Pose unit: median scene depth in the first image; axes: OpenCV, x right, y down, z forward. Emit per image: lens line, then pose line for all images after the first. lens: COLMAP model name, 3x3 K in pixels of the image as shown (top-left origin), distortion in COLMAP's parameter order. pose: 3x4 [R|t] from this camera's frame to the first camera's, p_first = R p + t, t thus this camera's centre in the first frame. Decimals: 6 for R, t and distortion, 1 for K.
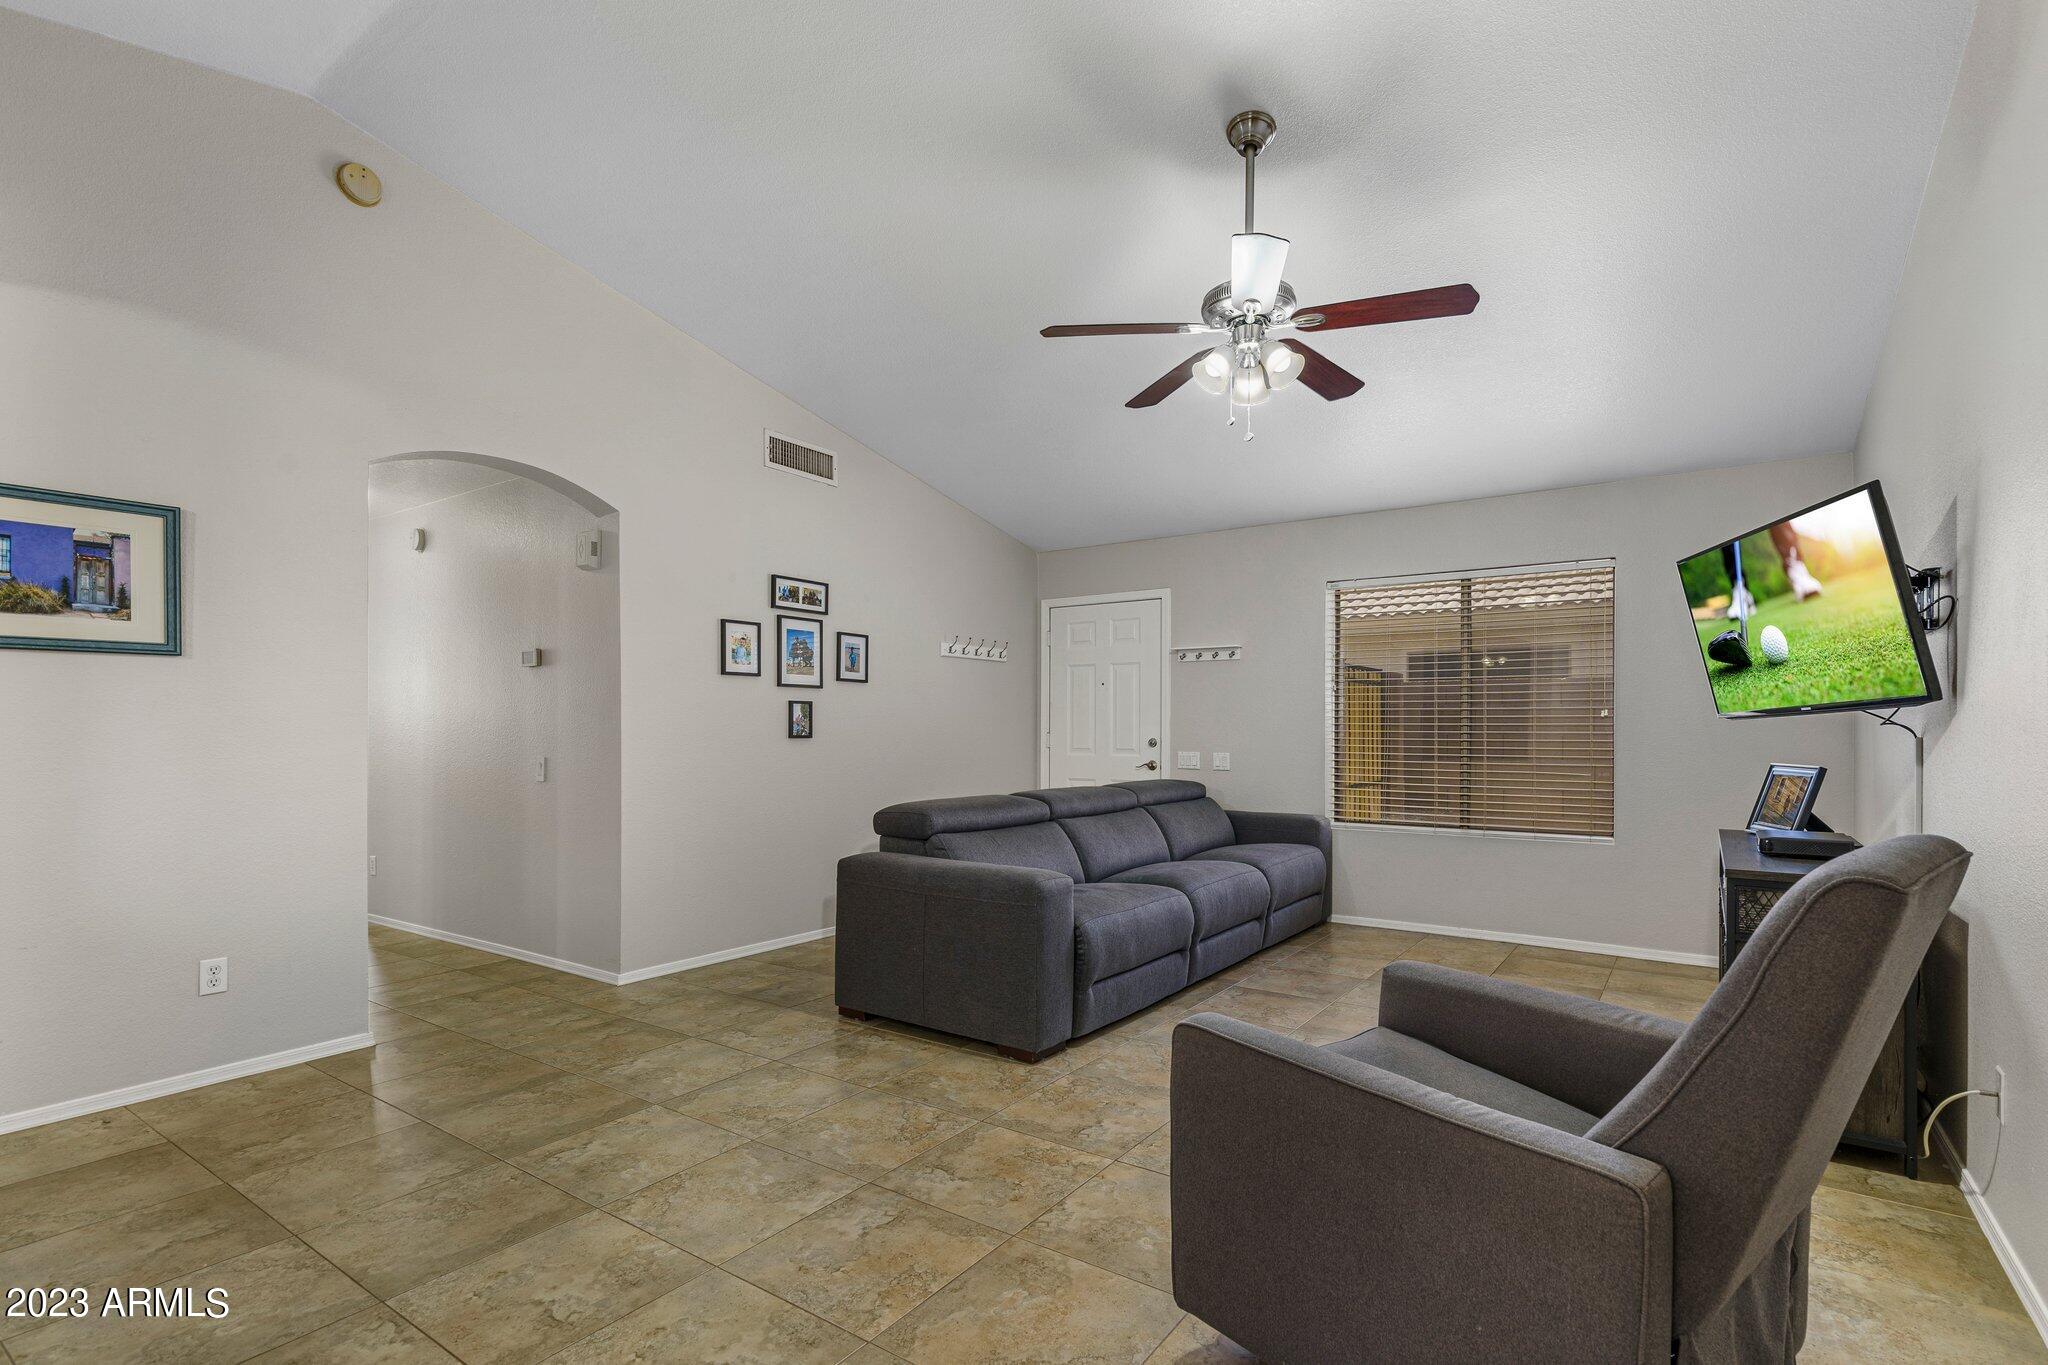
lens RADIAL K [[949.3, 0, 1052.8], [0, 949.3, 717.9], [0, 0, 1]] dist [0.003389, 0.000918]
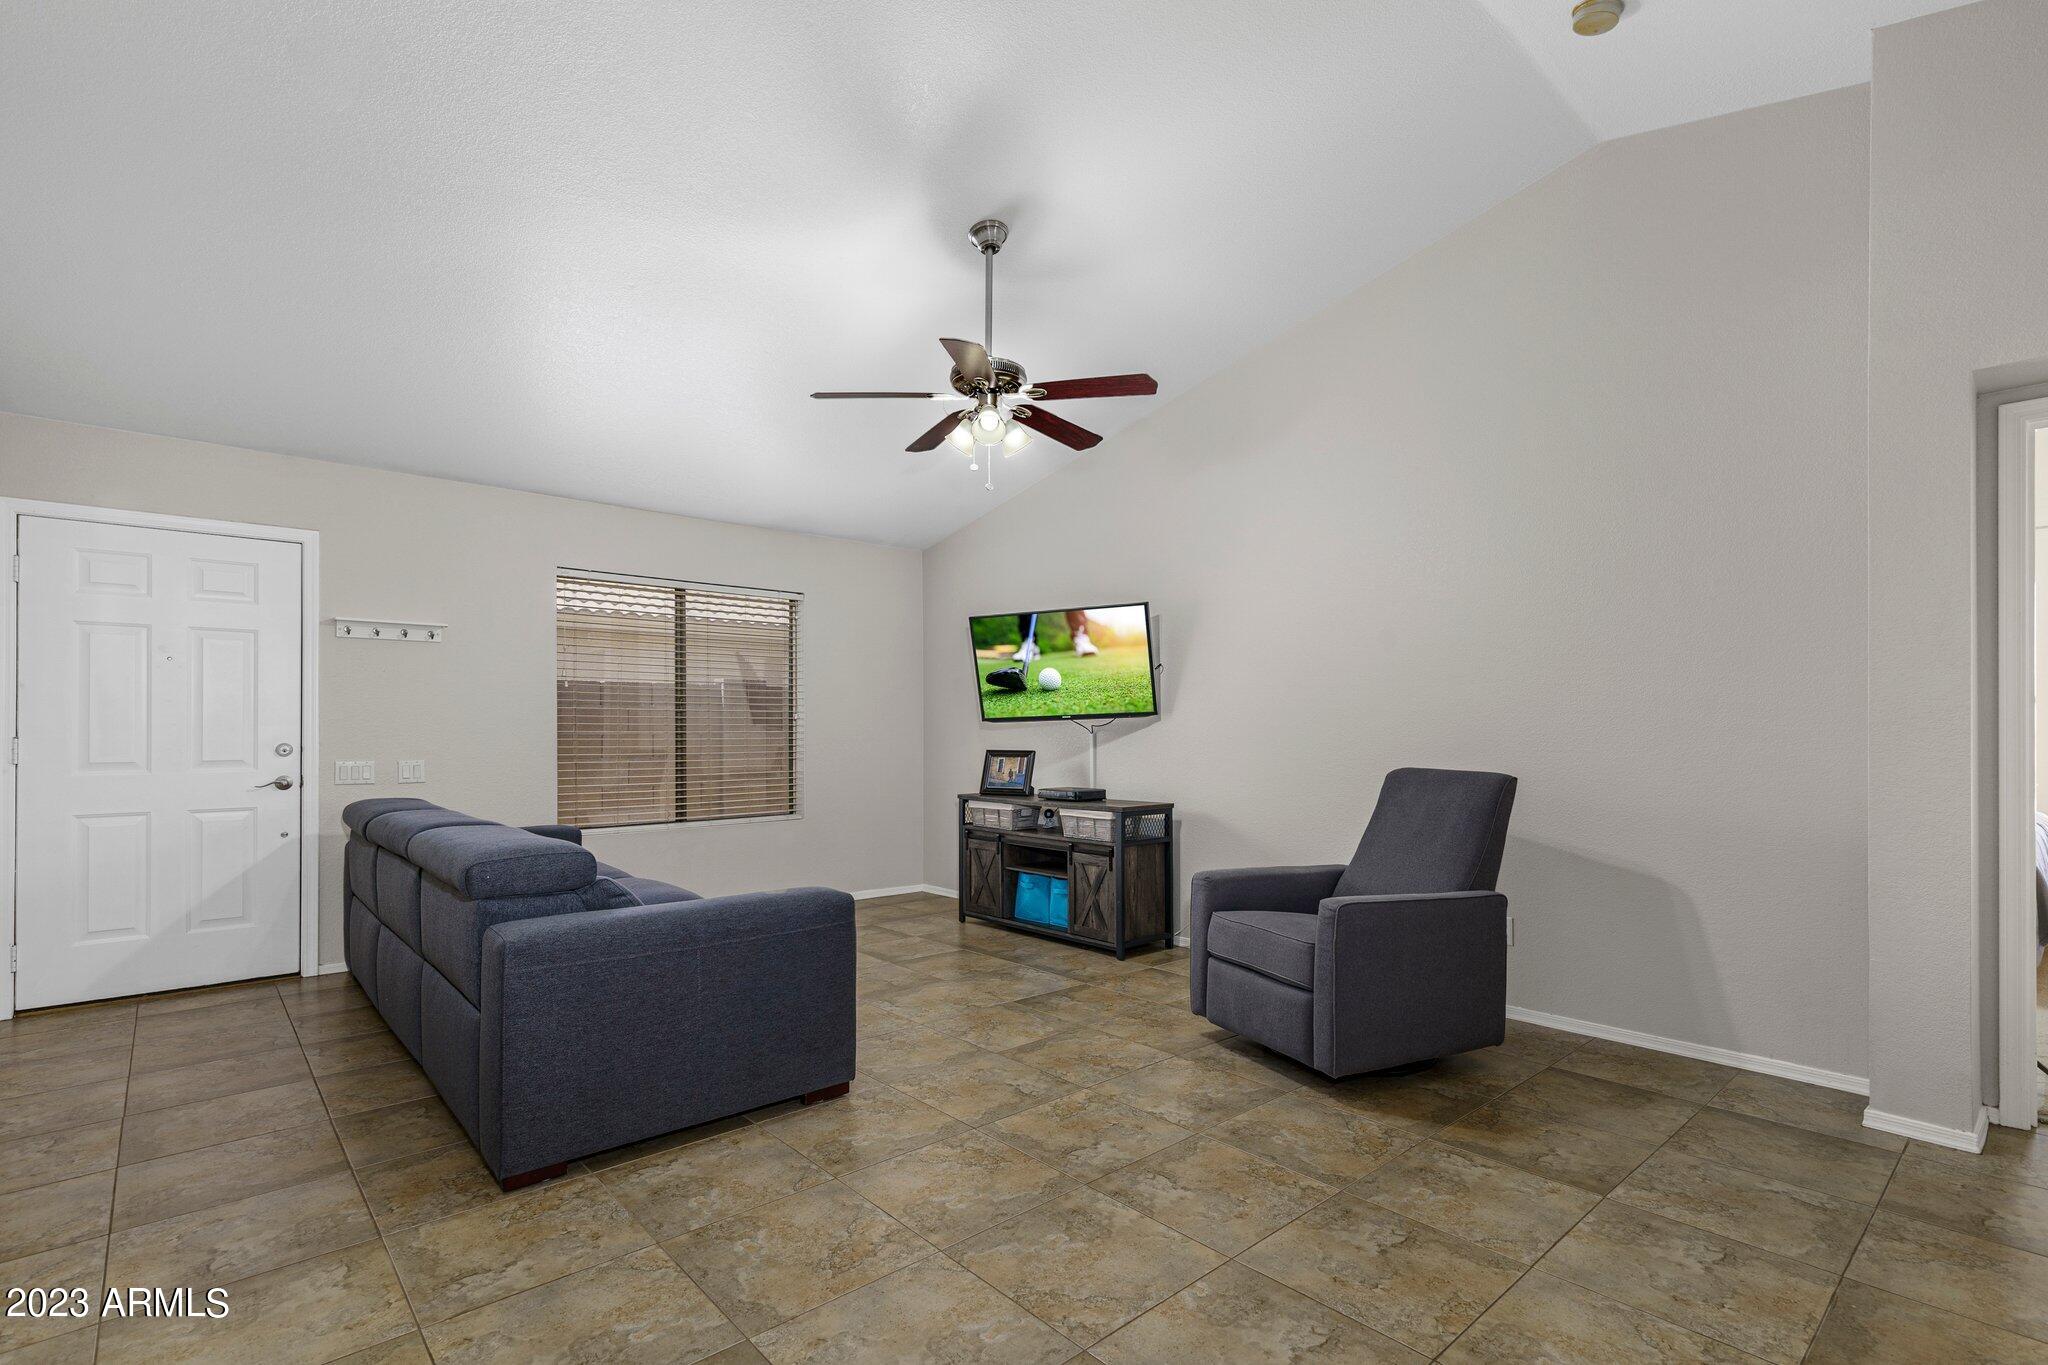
lens RADIAL K [[949.3, 0, 1048.0], [0, 949.3, 716.1], [0, 0, 1]] dist [0.003389, 0.000918]
pose [[0.237705, 0.012015, 0.971263, -0.879496], [-0.010676, 0.999895, -0.009757, 0.005316], [-0.971279, -0.008049, 0.237808, 0.601237]]
